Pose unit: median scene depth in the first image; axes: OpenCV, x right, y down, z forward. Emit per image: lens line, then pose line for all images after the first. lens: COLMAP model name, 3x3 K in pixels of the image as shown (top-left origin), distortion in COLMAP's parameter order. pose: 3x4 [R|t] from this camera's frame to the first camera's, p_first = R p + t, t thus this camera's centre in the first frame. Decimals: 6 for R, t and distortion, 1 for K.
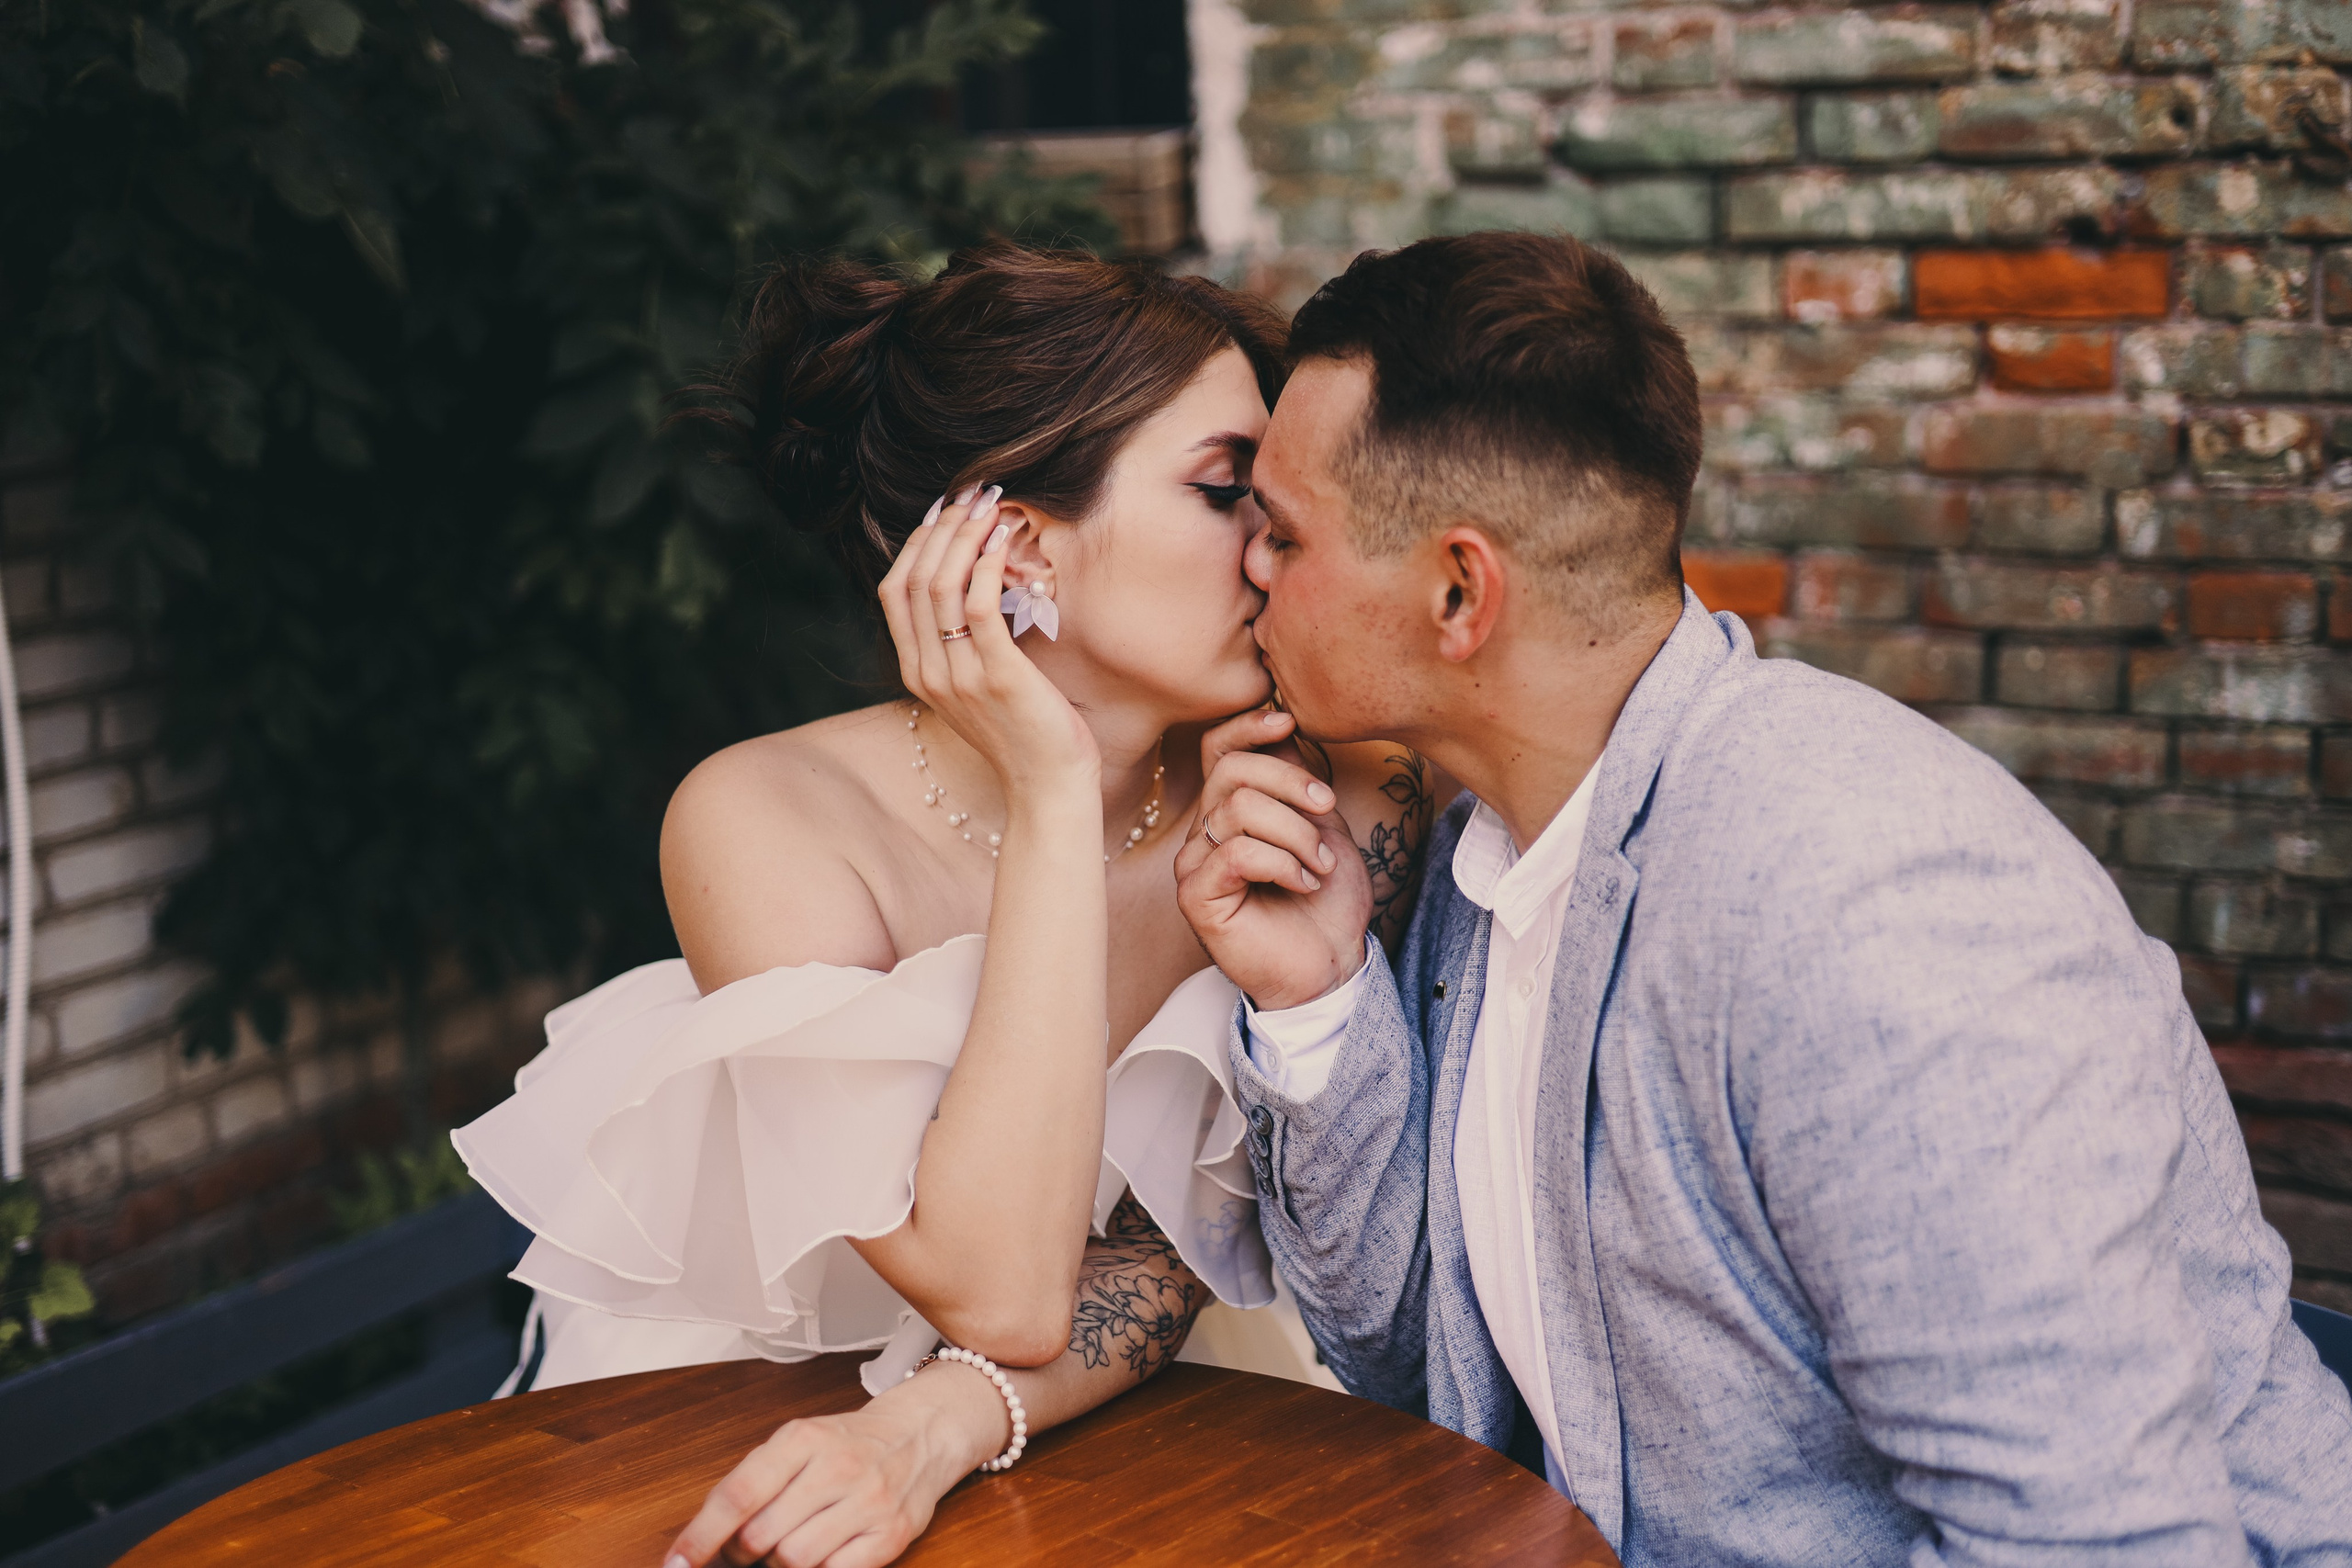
lens RADIAL K [[3475.1, 0, 1162.3], [0, 3475.1, 786.1], [0, 0, 1]] dist [-0.018671, 0.000000]
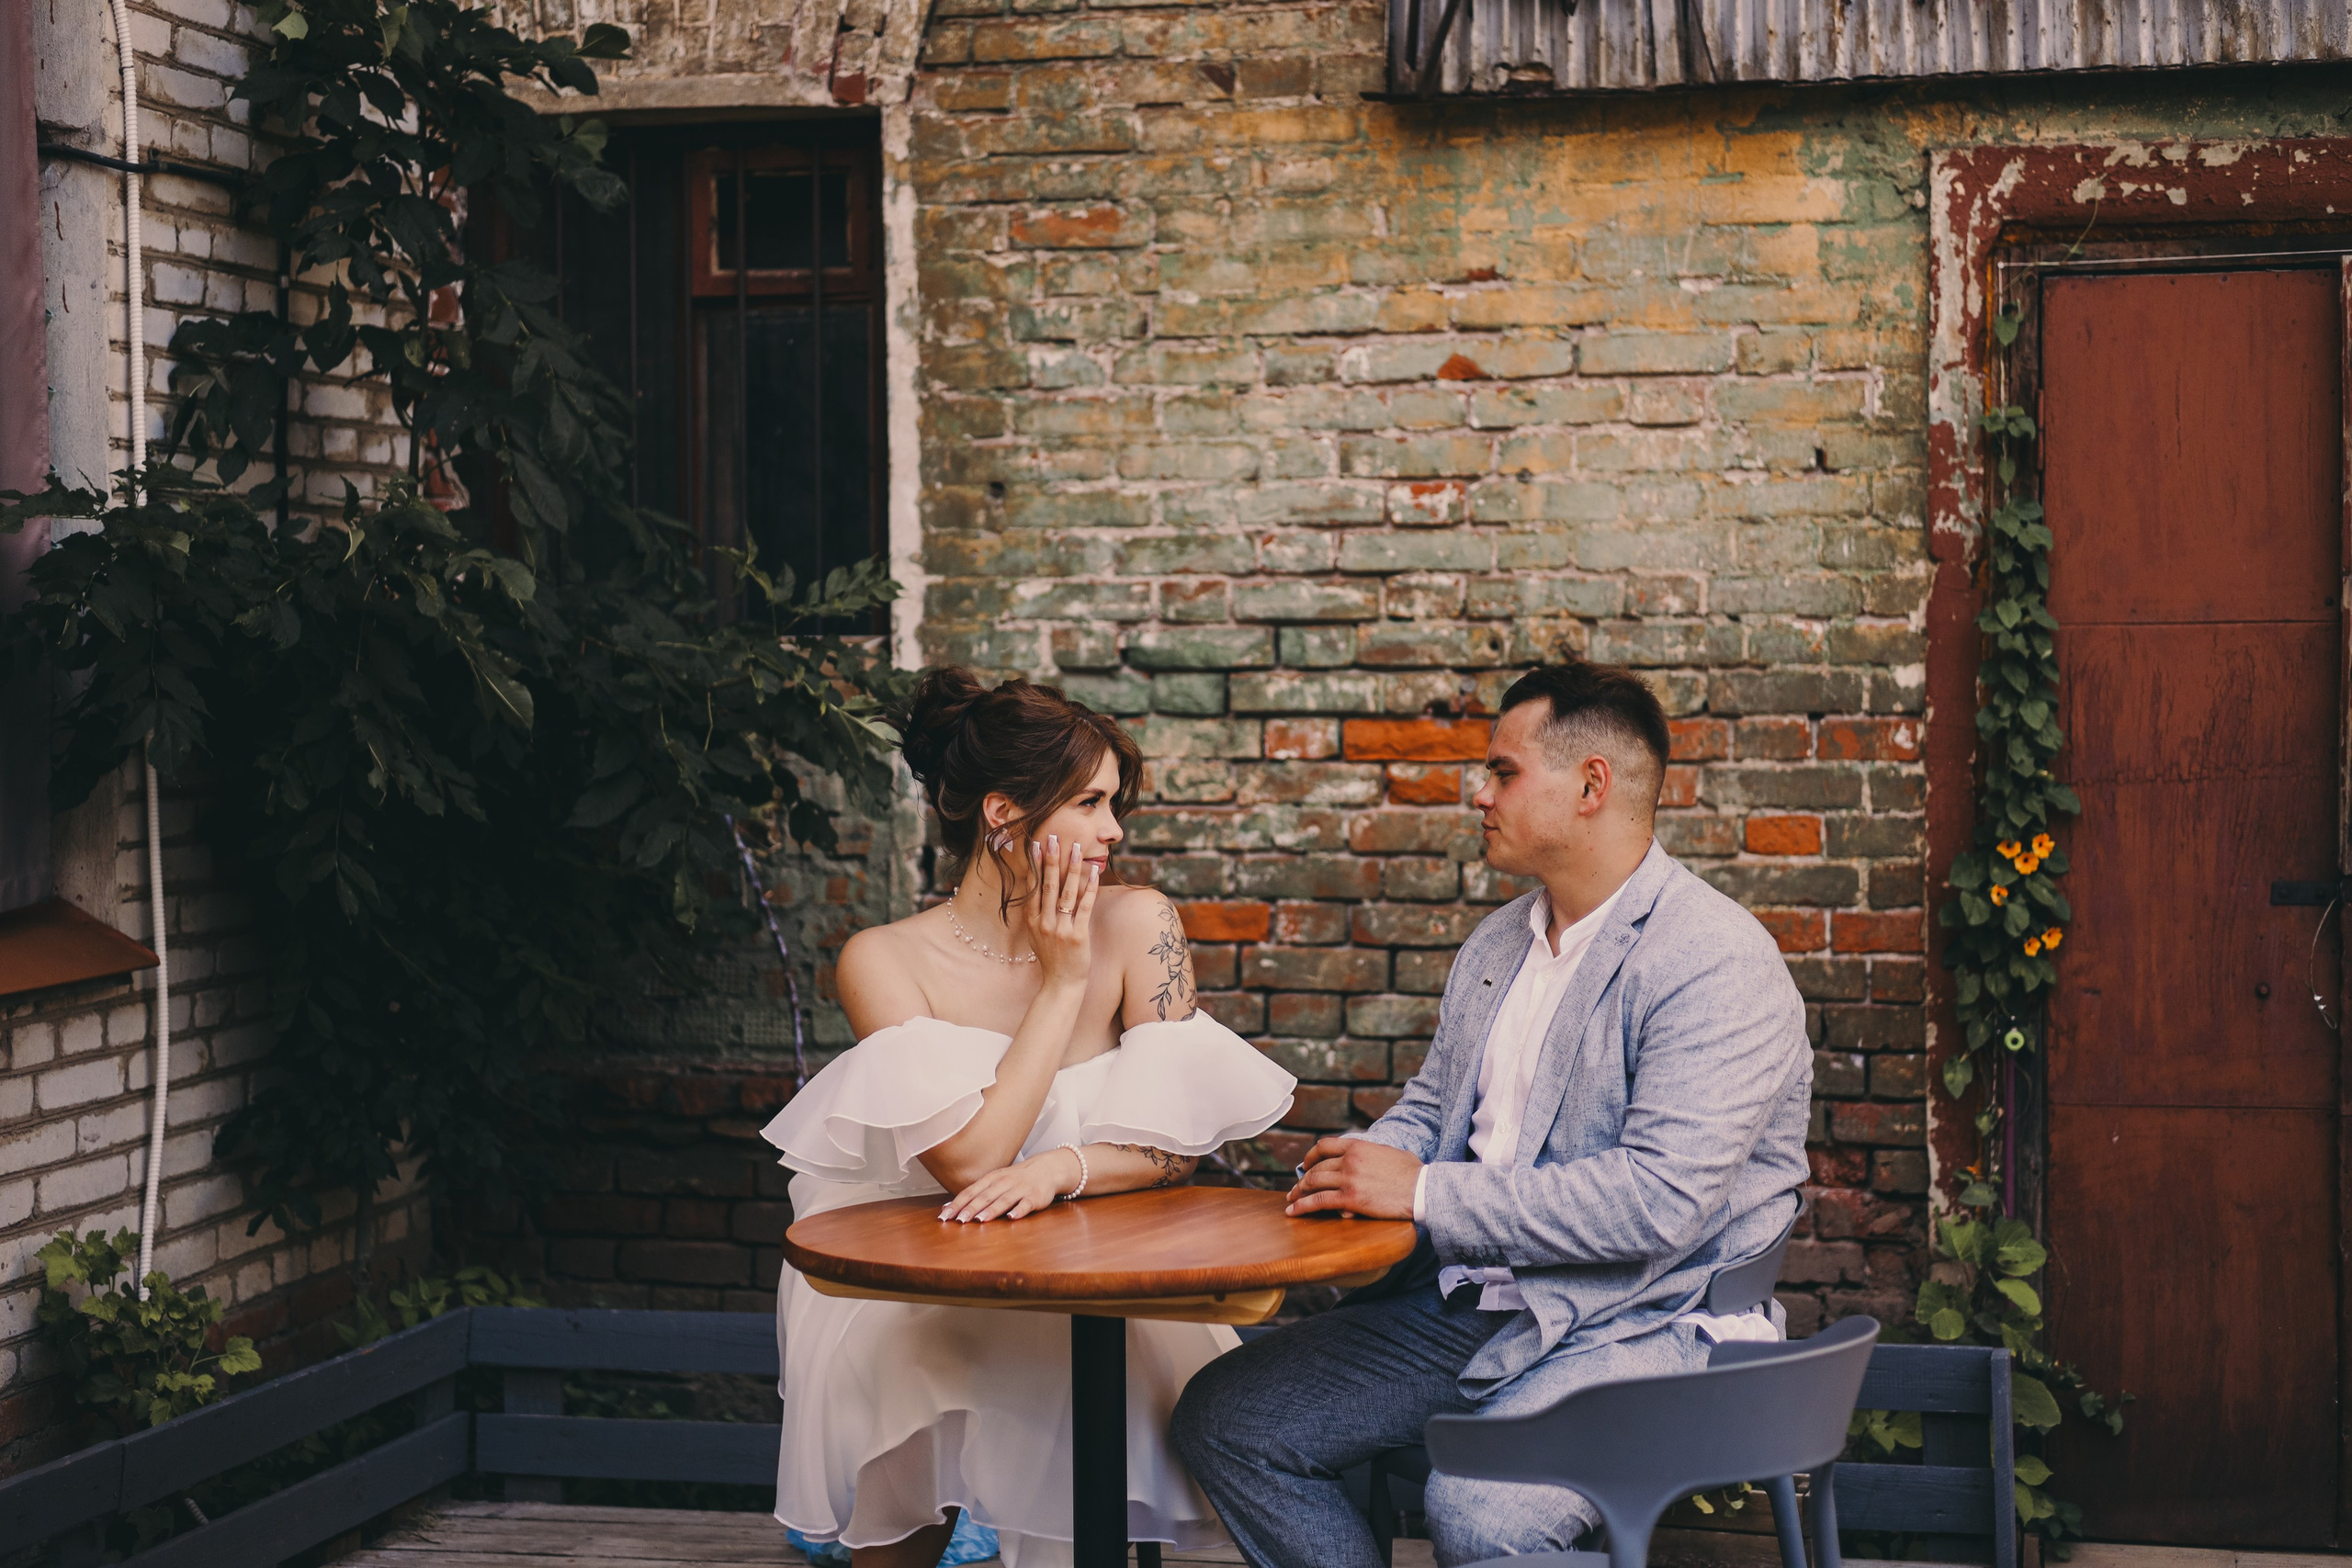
lens RADIAL K [[3475.1, 0, 1258.4], [0, 3475.1, 753.6], [0, 0, 1]] dist [-0.018671, 0.000000]
pose [[0.961755, 0.015838, 0.273452, -0.283489], [0.025179, 0.988988, -0.145837, 0.107324], [-0.272750, 0.147145, 0.950766, -0.590878]]
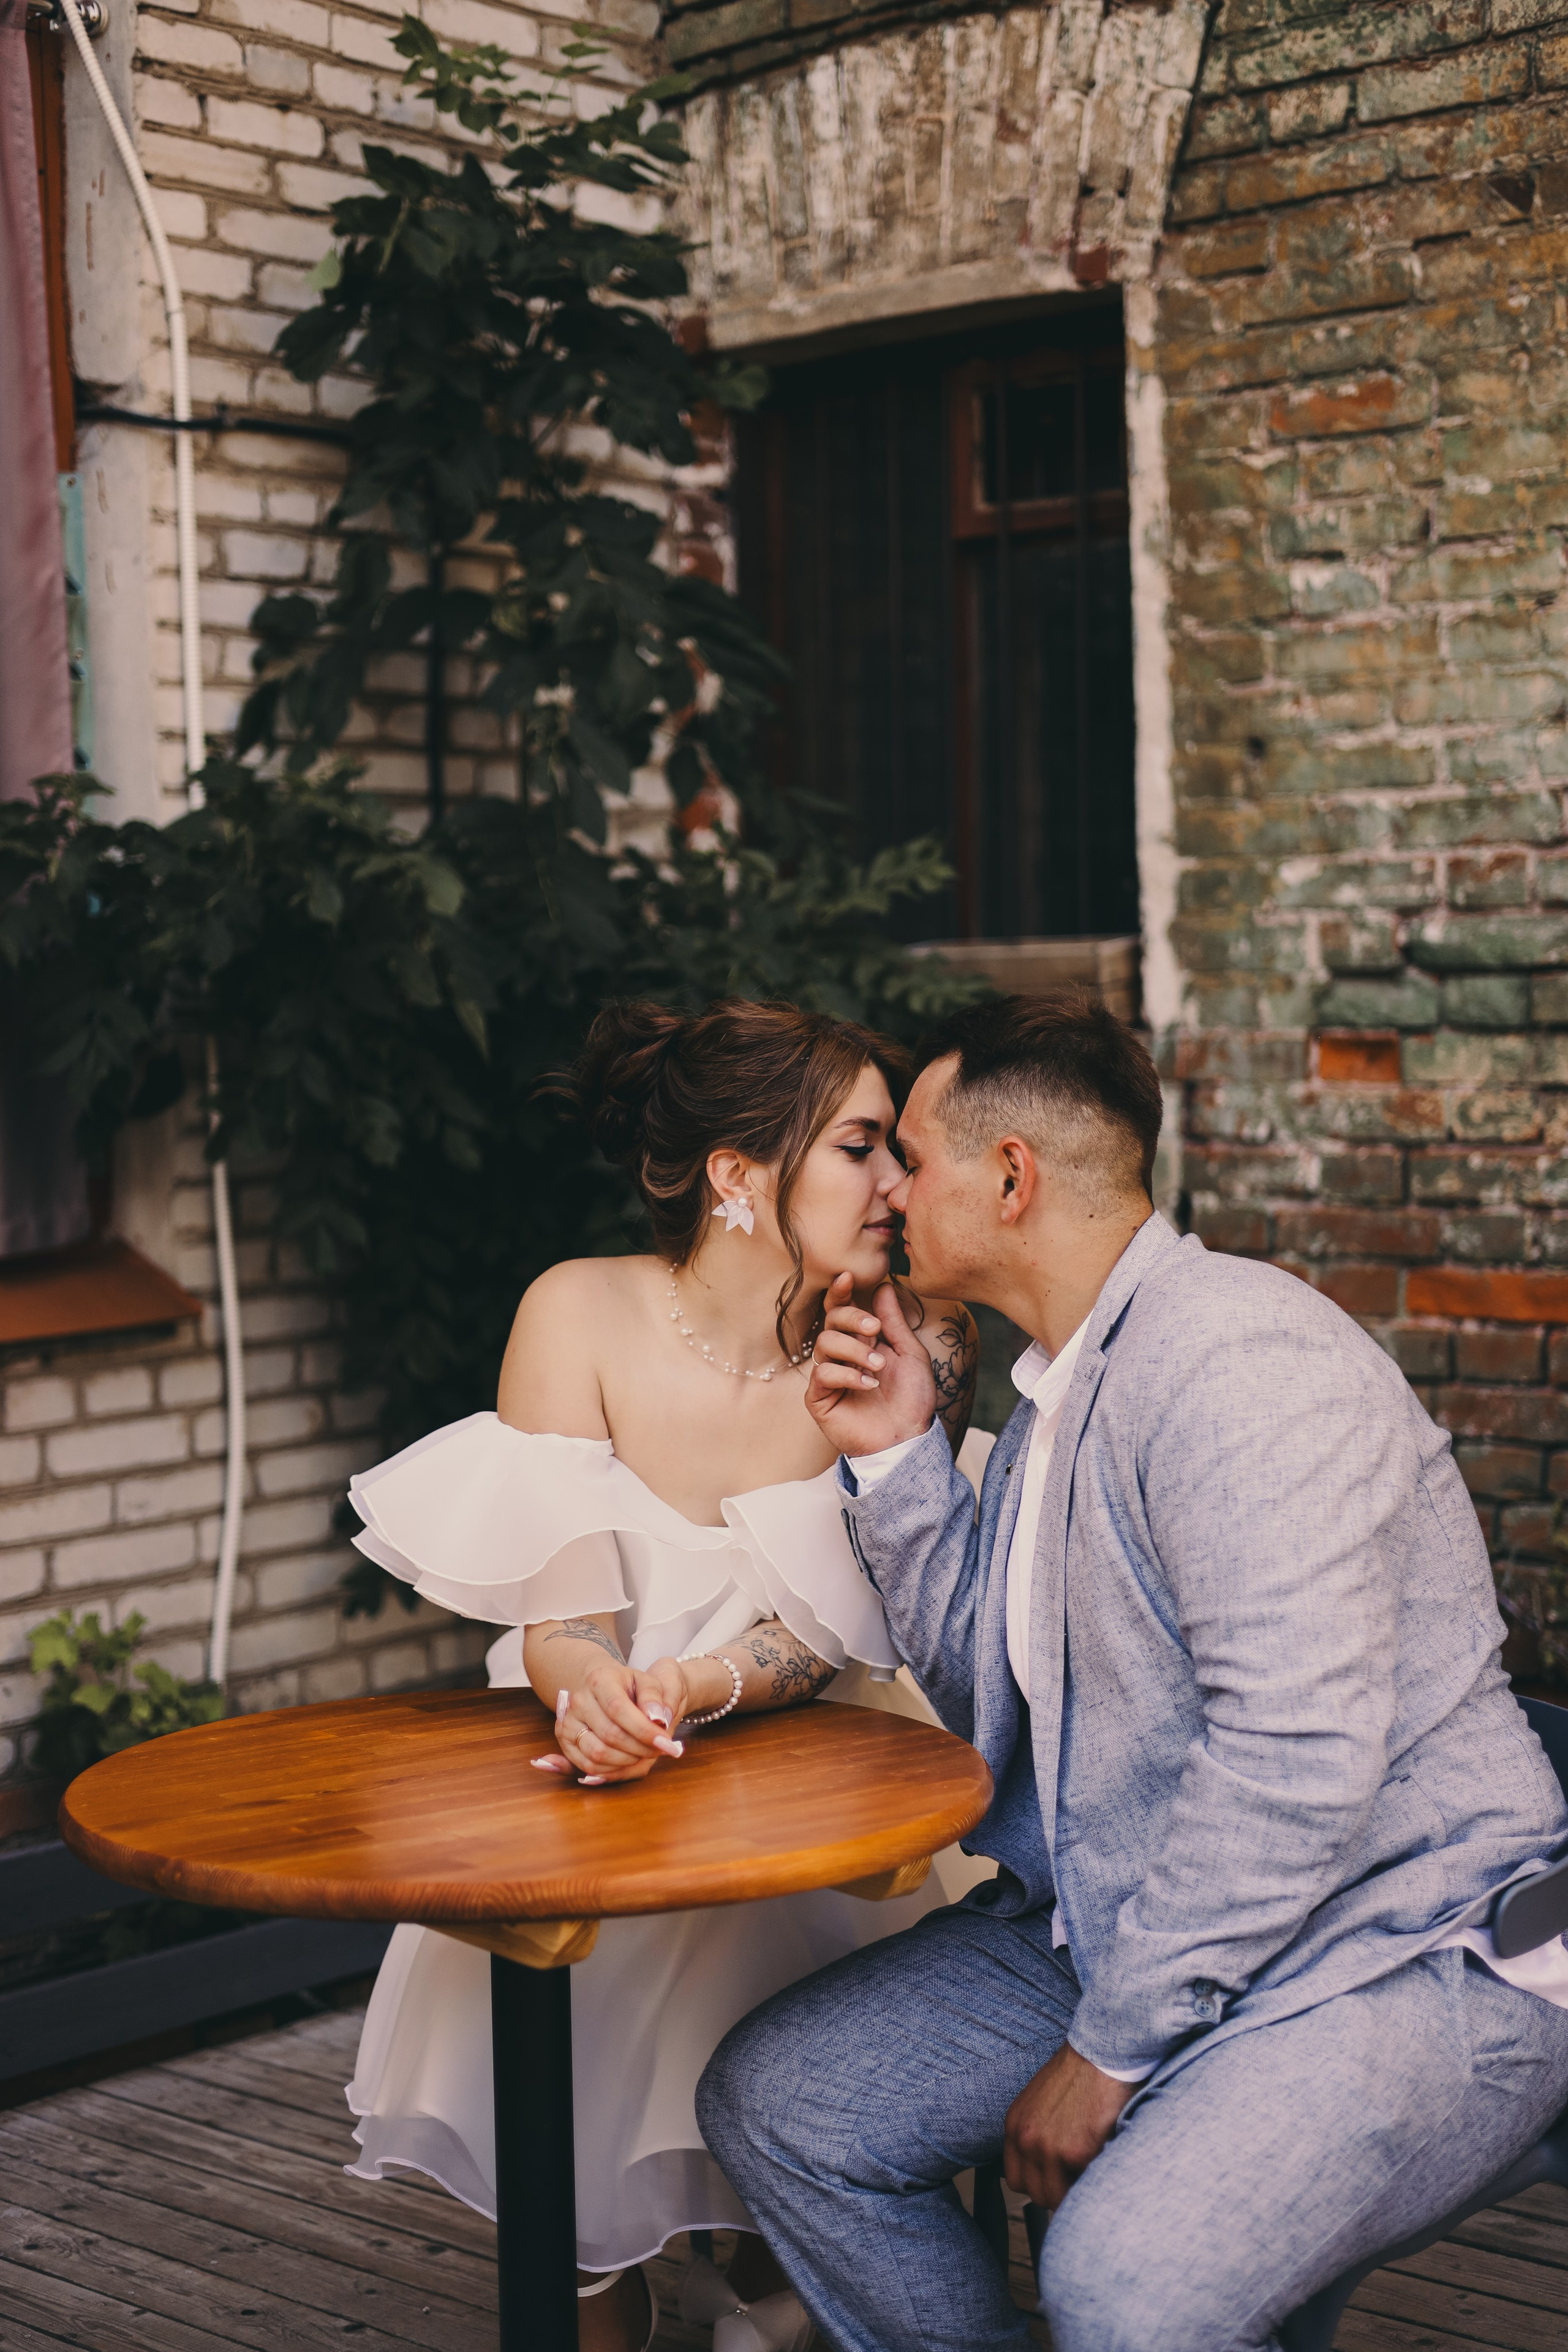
lens RADIAL K [[3291.4, 0, 776.4], [0, 3291.4, 1178.6], [0, 0, 1]] dist [-0.032030, 0.000000]
pose [[0.978216, 0.020139, -0.206609, 0.142419], [-0.044340, 0.992585, -0.113181, 0.048694], [0.202797, 0.119876, 0.971855, -0.223734]]
